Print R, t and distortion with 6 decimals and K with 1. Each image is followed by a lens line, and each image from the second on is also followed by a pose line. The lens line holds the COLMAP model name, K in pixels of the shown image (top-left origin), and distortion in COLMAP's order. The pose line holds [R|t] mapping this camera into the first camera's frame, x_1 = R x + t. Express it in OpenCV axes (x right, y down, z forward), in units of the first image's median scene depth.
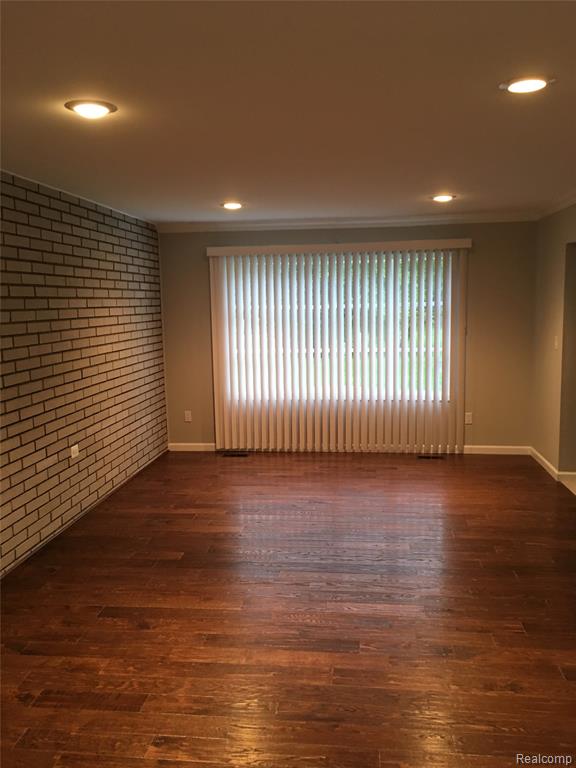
lens RADIAL K [[648.1, 0, 287.0], [0, 648.1, 383.6], [0, 0, 1]] dist [0.069637, -0.087705]
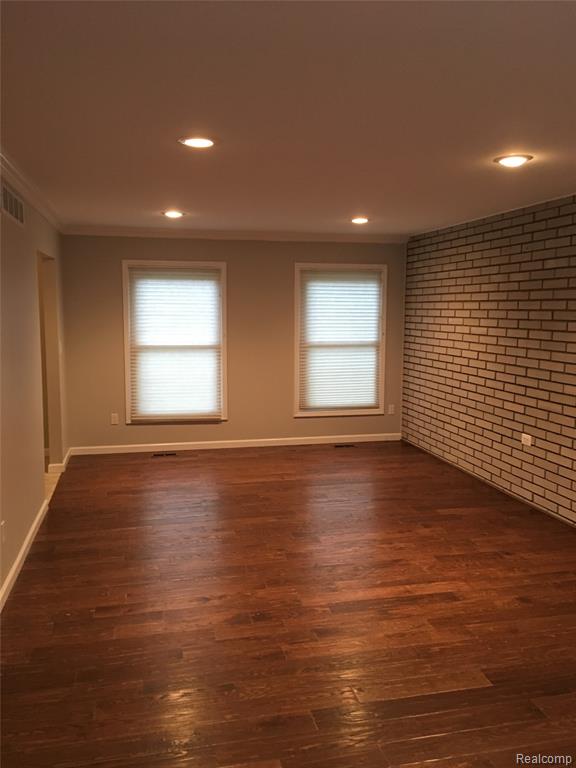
lens RADIAL K [[648.1, 0, 287.4], [0, 648.1, 386.3], [0, 0, 1]] dist [0.069637, -0.087705]
pose [[-0.940911, 0.055933, -0.334003, 0.592778], [-0.024463, 0.972464, 0.231766, -0.261235], [0.337770, 0.226242, -0.913634, 2.121804]]
